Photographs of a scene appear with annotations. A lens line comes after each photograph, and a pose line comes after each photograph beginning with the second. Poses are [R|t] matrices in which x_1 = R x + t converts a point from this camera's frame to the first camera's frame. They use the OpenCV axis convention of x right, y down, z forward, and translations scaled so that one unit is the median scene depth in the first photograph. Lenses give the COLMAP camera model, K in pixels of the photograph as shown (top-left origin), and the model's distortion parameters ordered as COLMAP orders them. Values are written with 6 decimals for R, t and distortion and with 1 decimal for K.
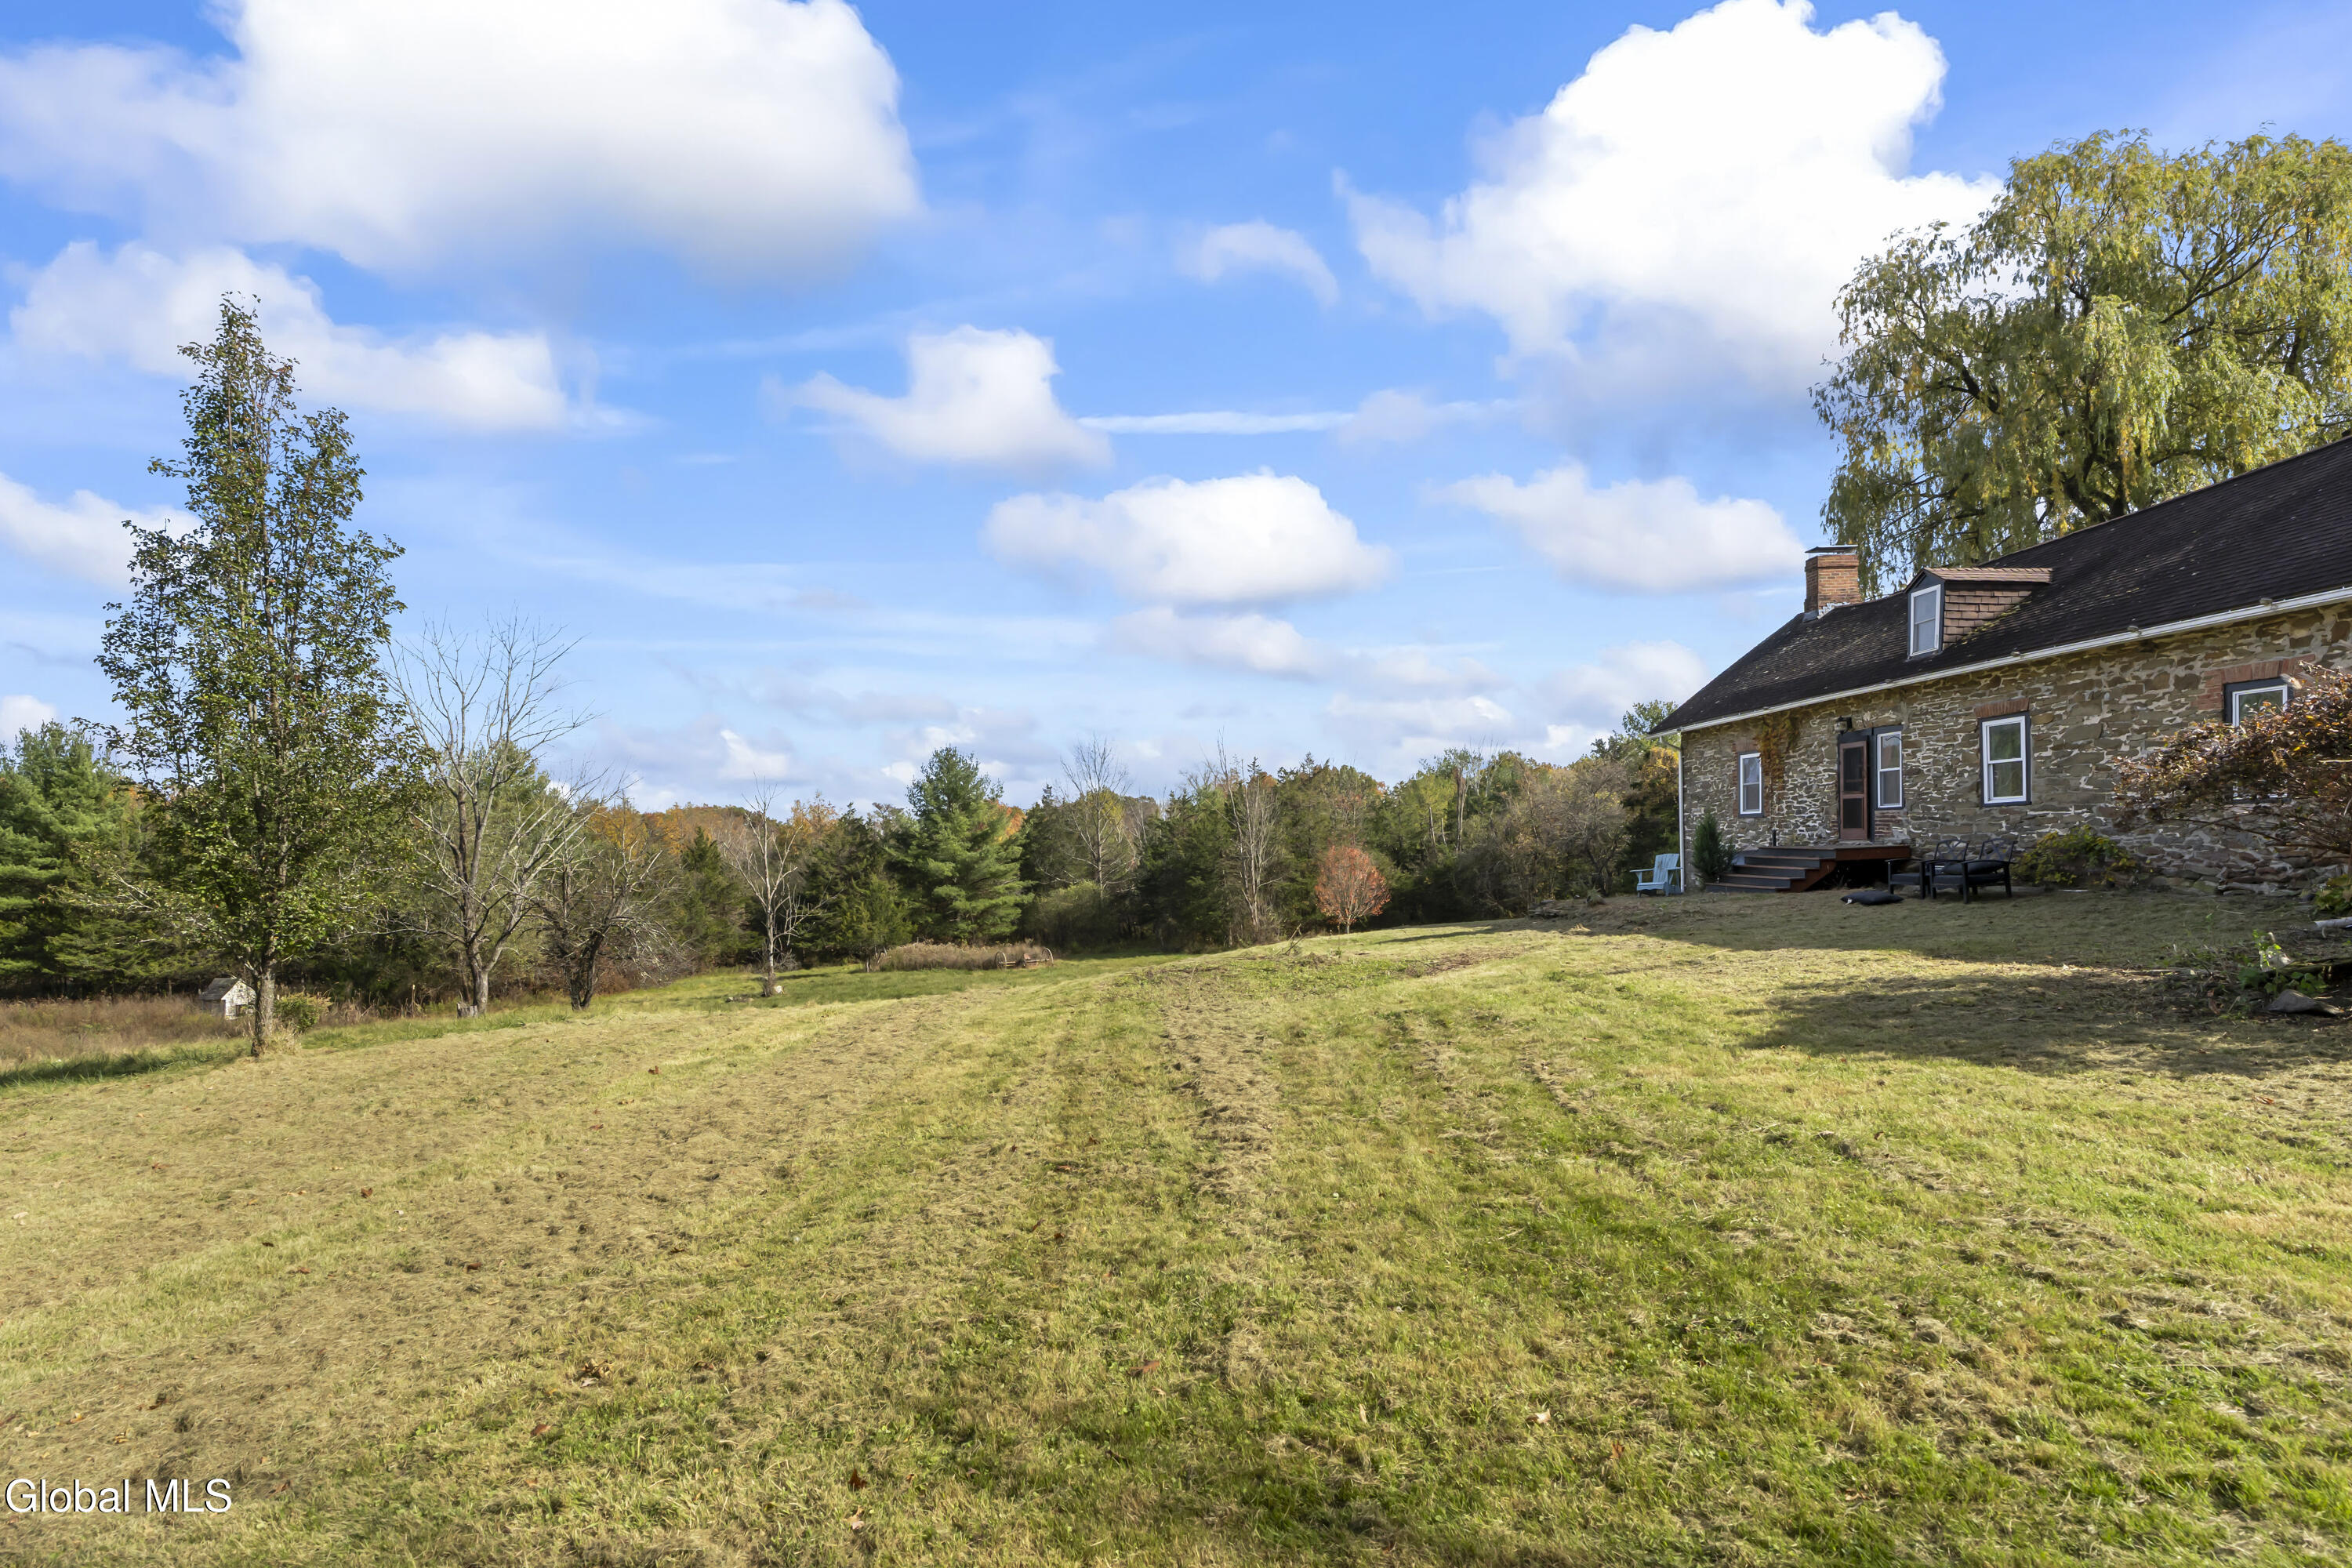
lens RADIAL K [[1120.4, 0, 1171.5], [0, 1120.4, 896.4], [0, 0, 1]] dist [0.003070, 0.000164]
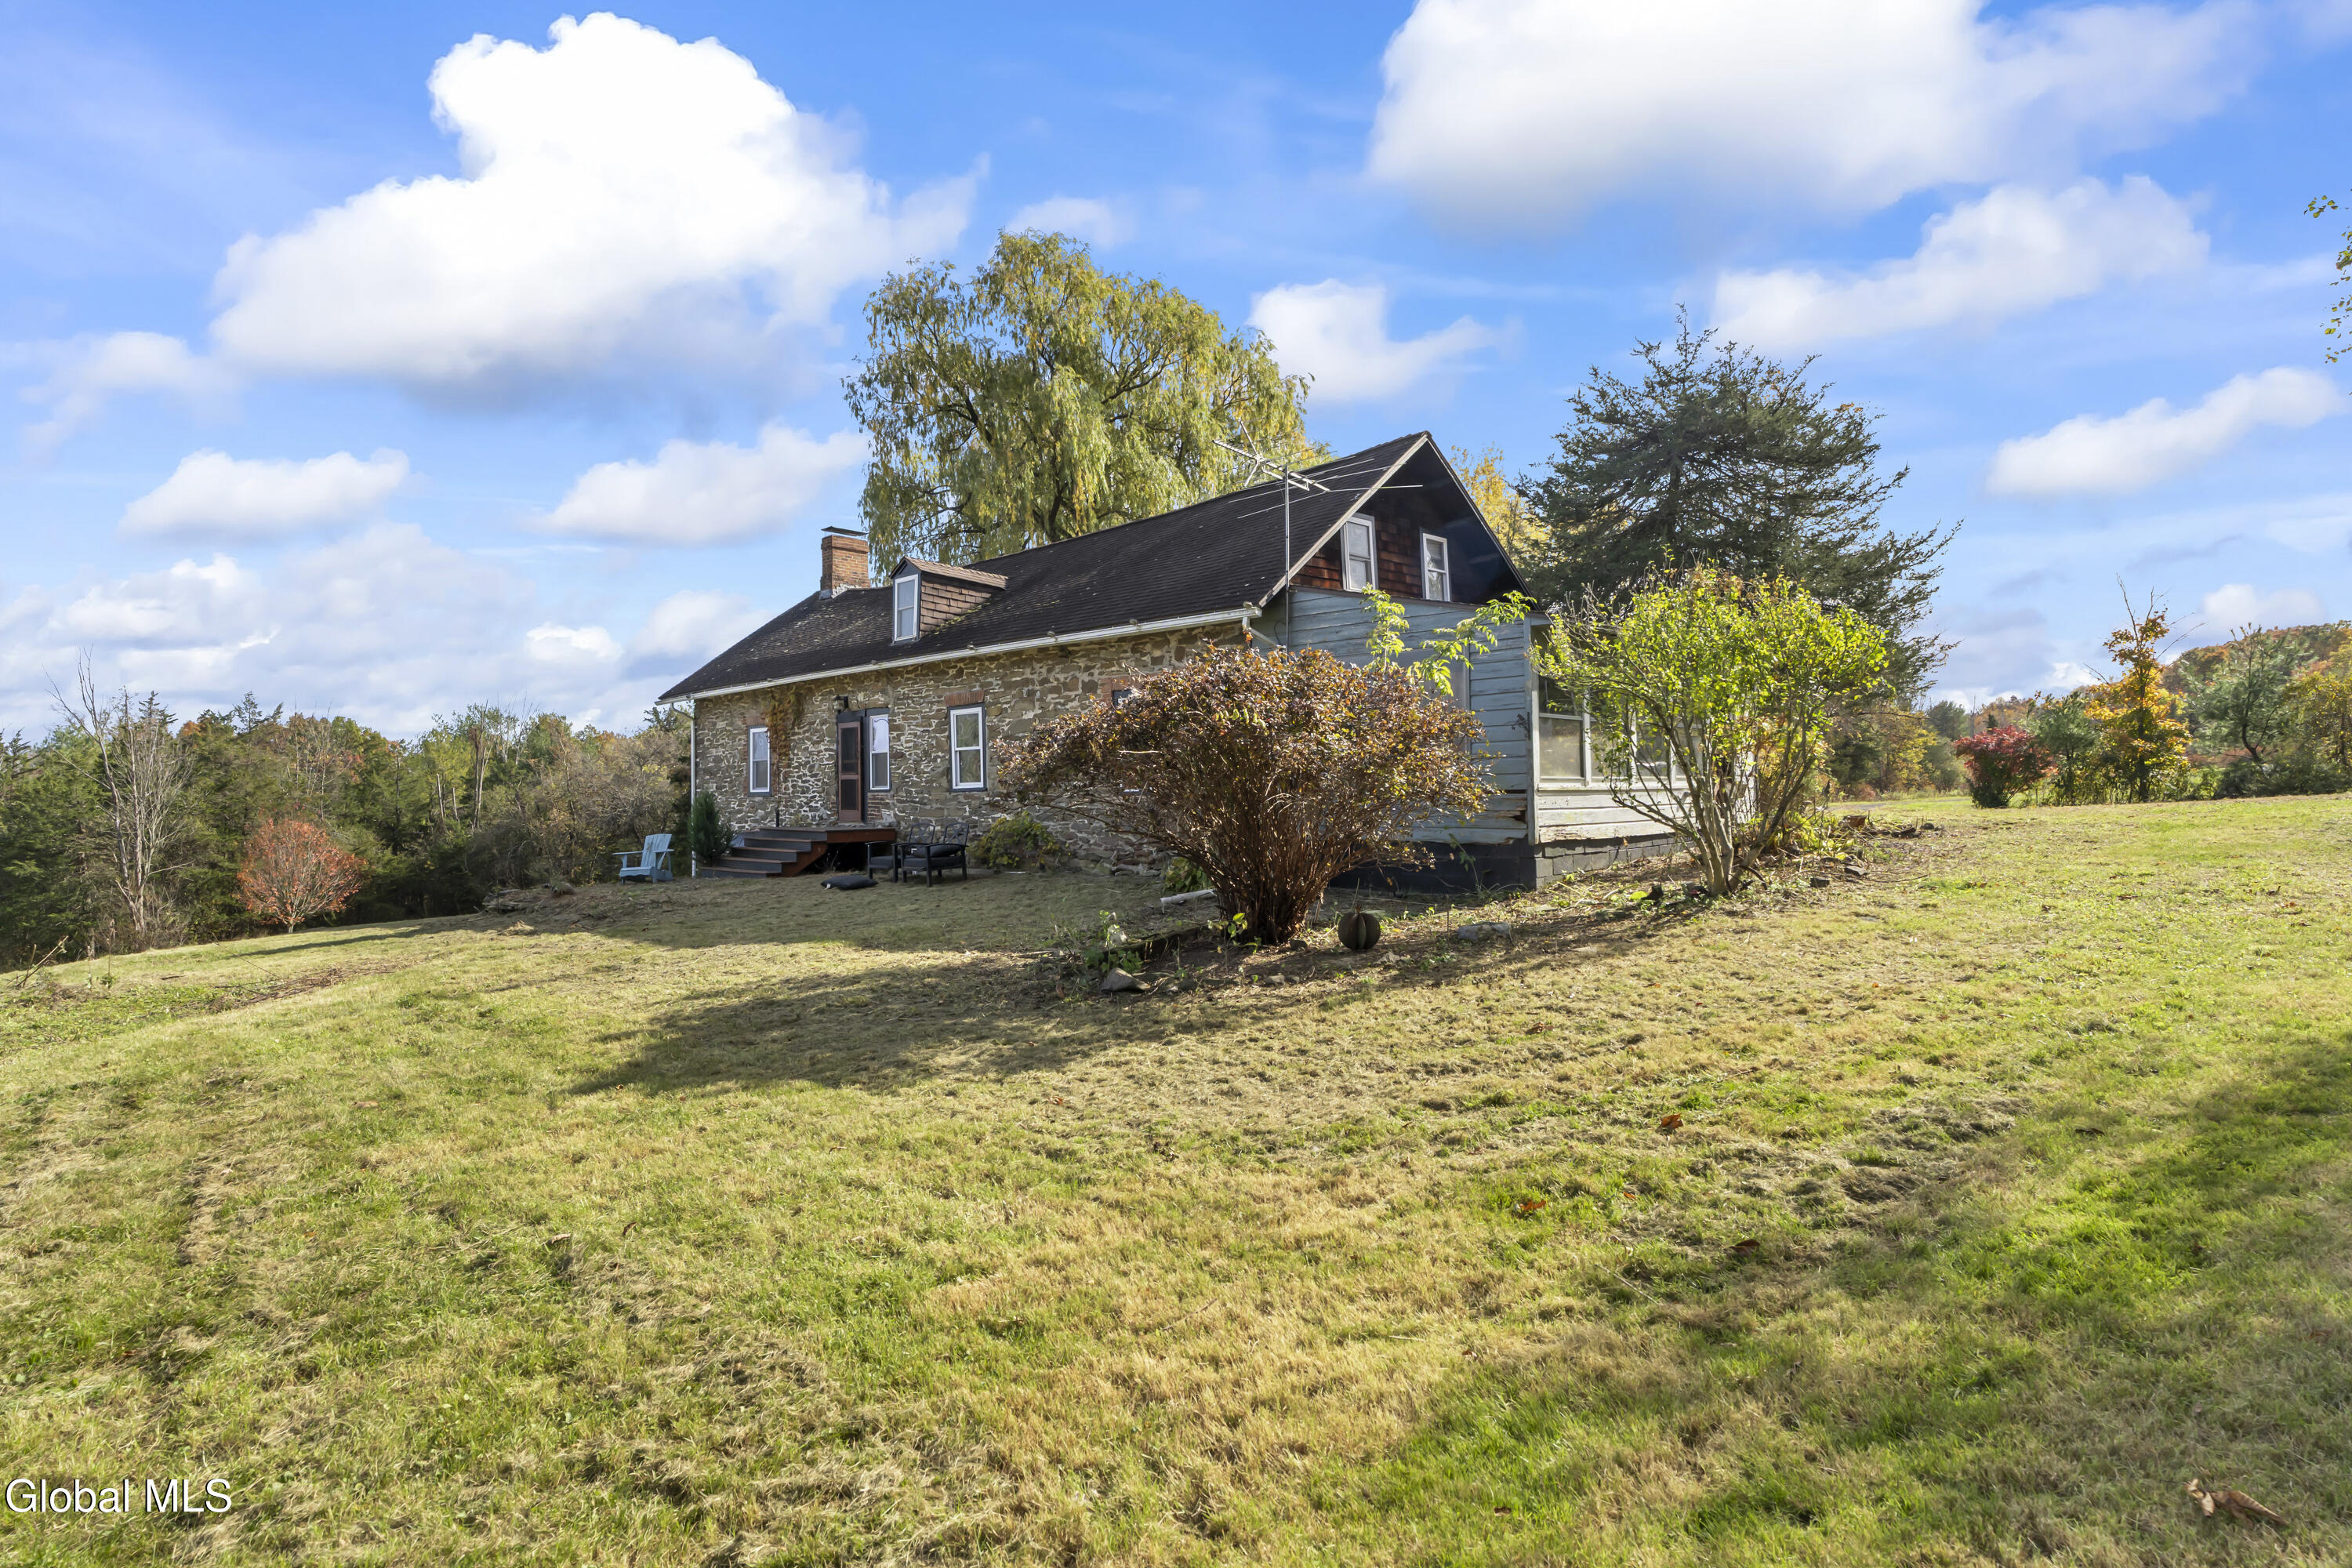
lens RADIAL K [[1199.2, 0, 1164.2], [0, 1199.2, 789.0], [0, 0, 1]] dist [0.000730, 0.001286]
pose [[0.730383, 0.036160, 0.682080, 0.096717], [0.015350, 0.997477, -0.069317, -0.002358], [-0.682865, 0.061097, 0.727985, 0.053446]]
